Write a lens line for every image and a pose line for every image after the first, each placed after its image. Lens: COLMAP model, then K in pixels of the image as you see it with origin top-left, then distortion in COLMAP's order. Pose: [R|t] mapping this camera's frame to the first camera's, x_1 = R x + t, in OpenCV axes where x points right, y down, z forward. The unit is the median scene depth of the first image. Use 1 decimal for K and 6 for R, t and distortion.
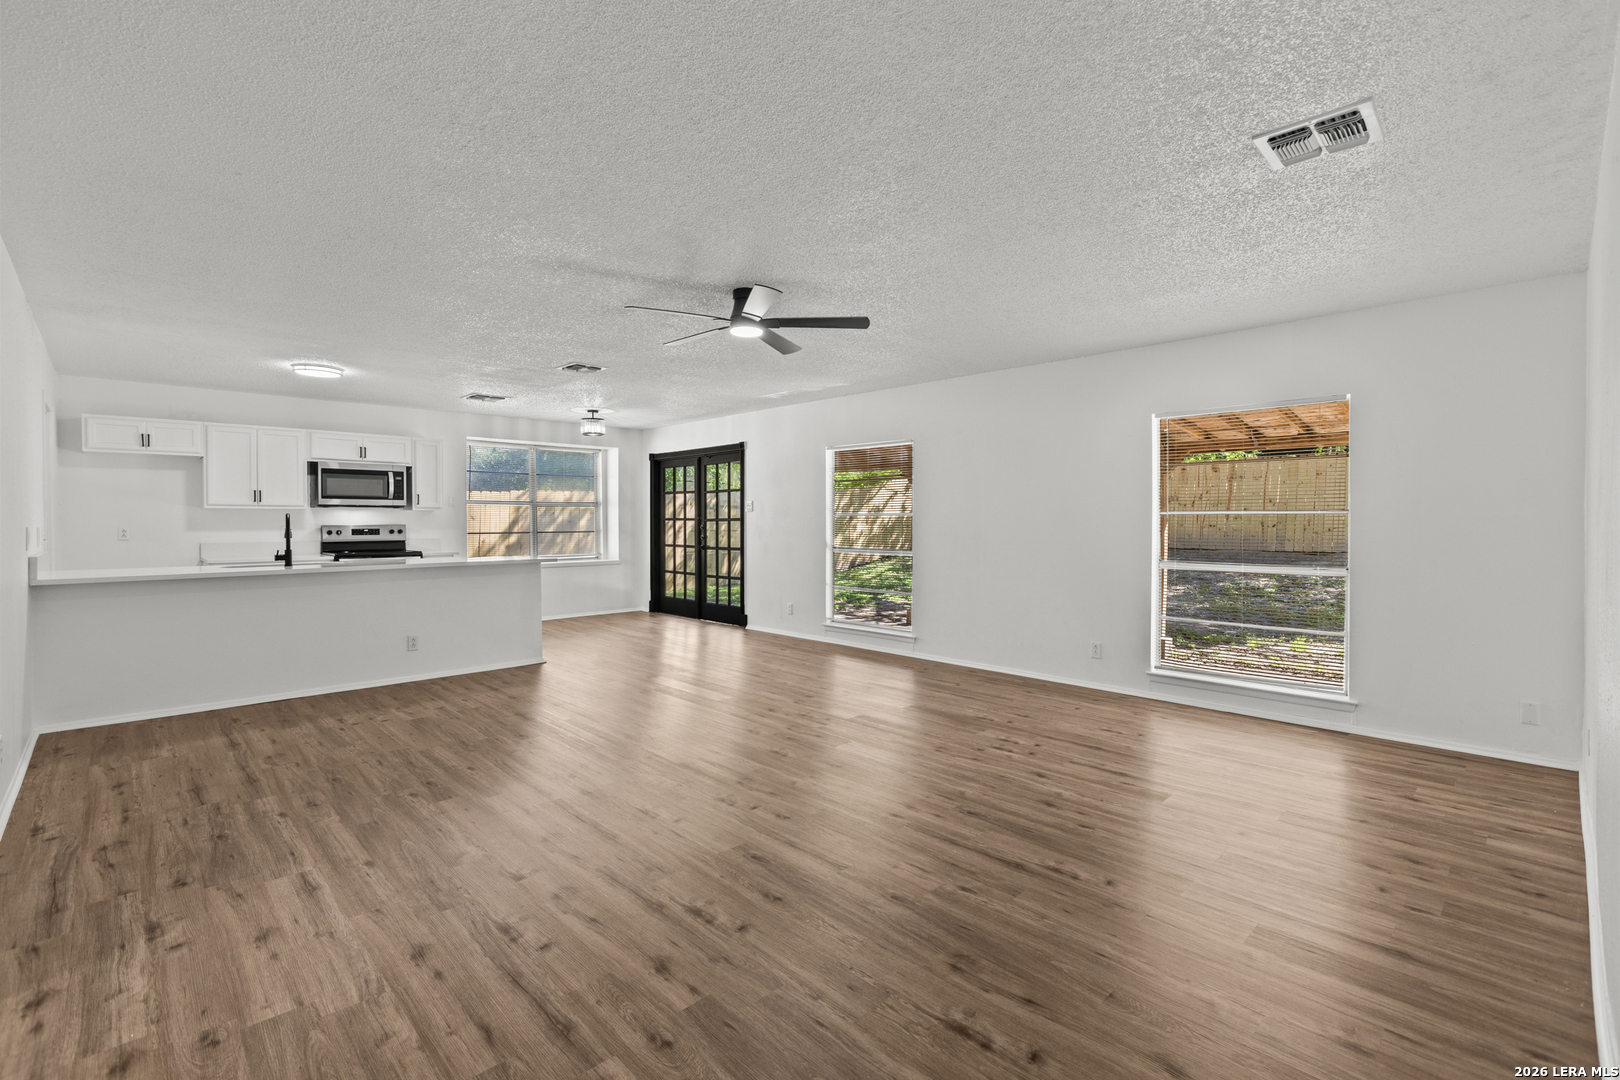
lens RADIAL K [[732.4, 0, 802.4], [0, 732.4, 519.6], [0, 0, 1]] dist [0.000260, 0.000322]
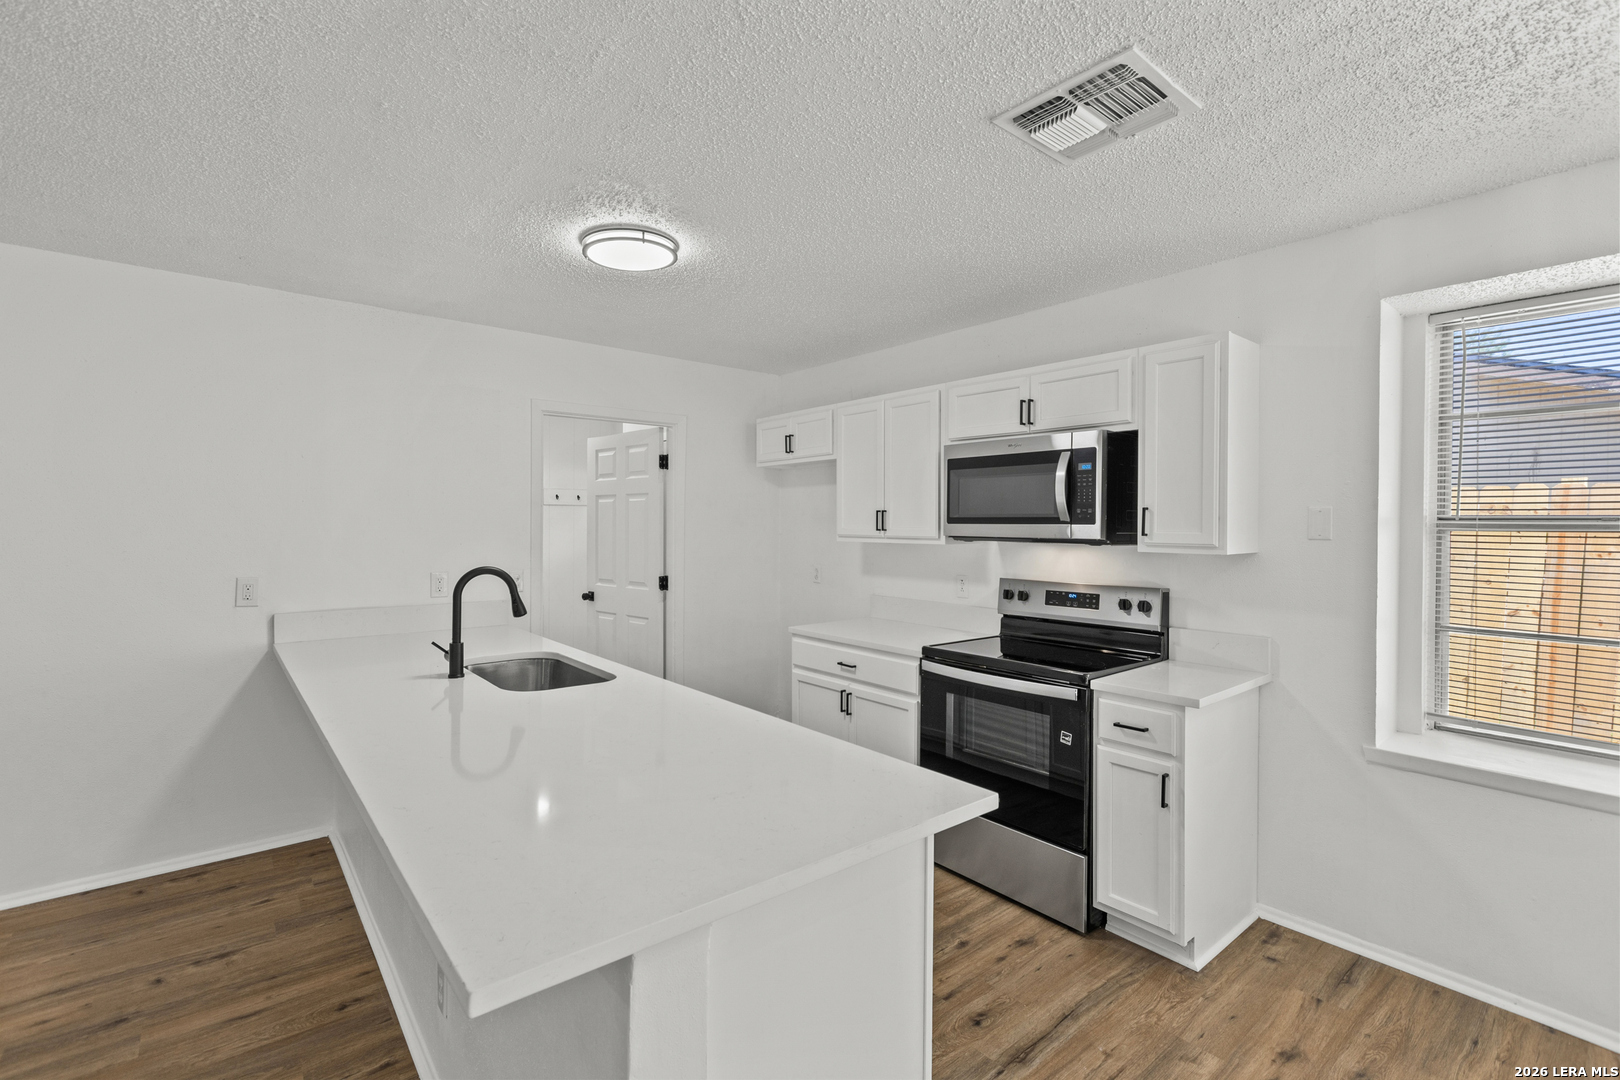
lens RADIAL K [[716.8, 0, 802.1], [0, 716.8, 530.2], [0, 0, 1]] dist [0.000429, -0.000971]
pose [[-0.073360, 0.009168, -0.997263, -0.045759], [-0.004919, 0.999942, 0.009555, -0.006948], [0.997293, 0.005607, -0.073311, 0.231905]]
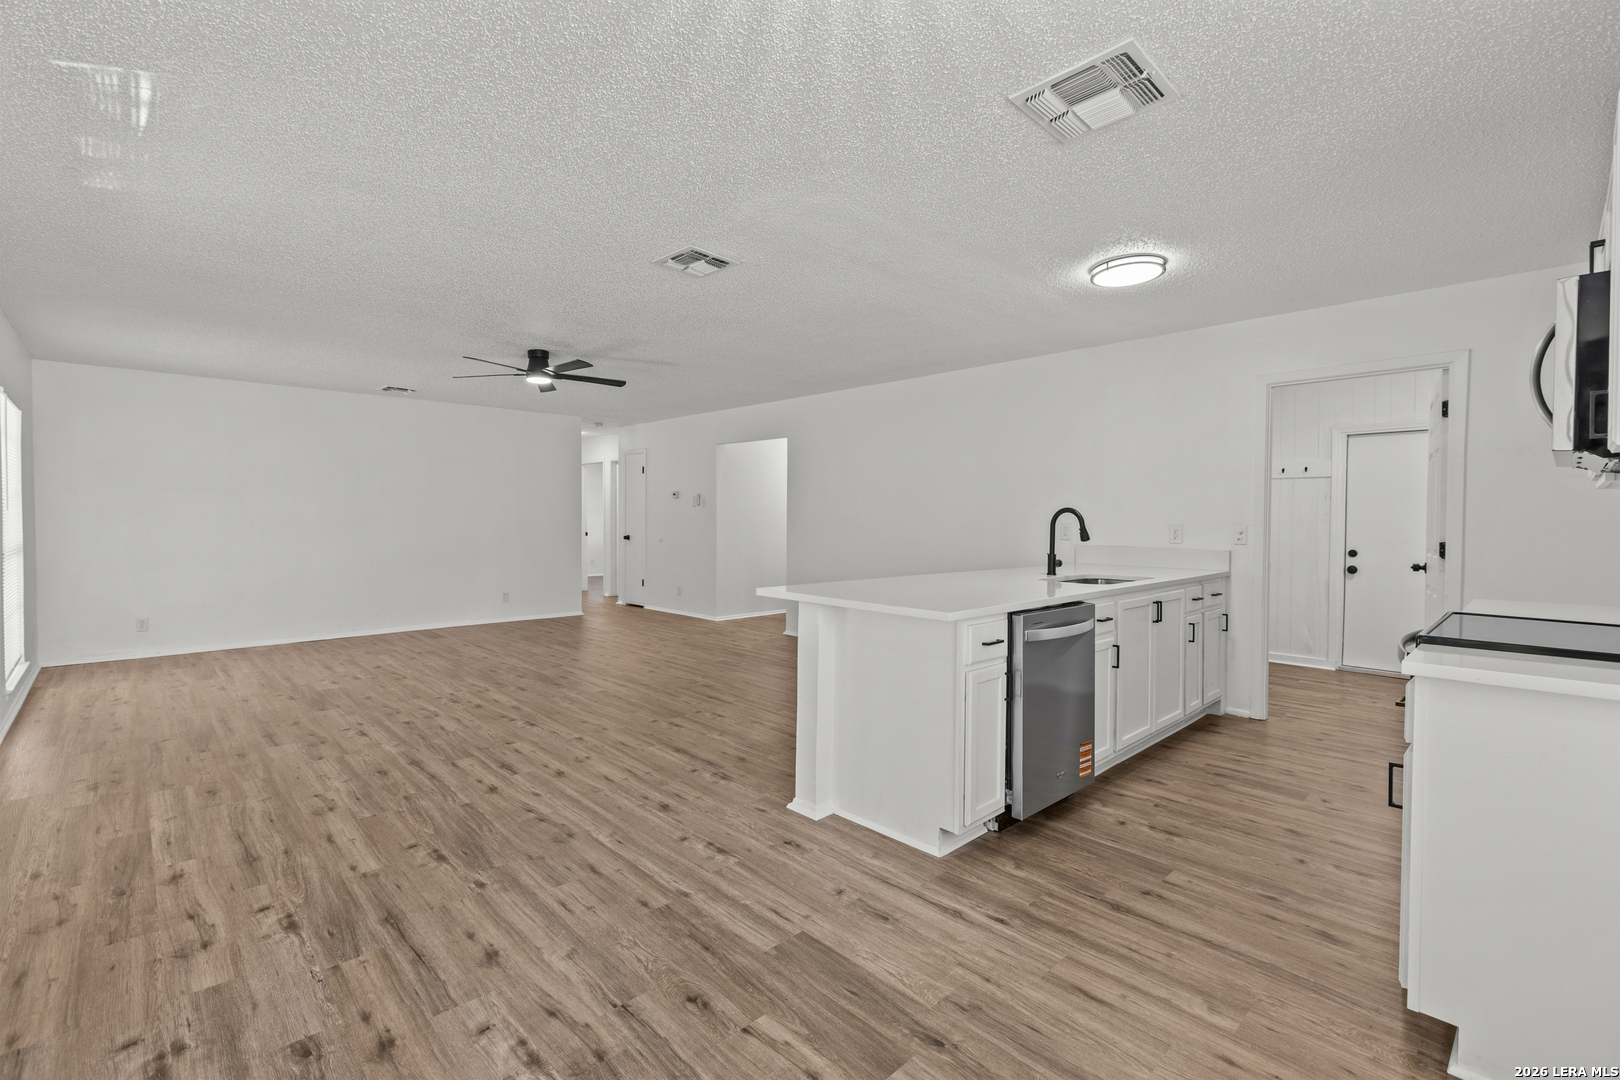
lens RADIAL K [[716.8, 0, 802.1], [0, 716.8, 530.2], [0, 0, 1]] dist [0.000429, -0.000971]
pose [[-0.999973, -0.003525, -0.006414, -0.078763], [-0.003634, 0.999850, 0.016959, 0.000712], [0.006353, 0.016982, -0.999836, 0.324853]]
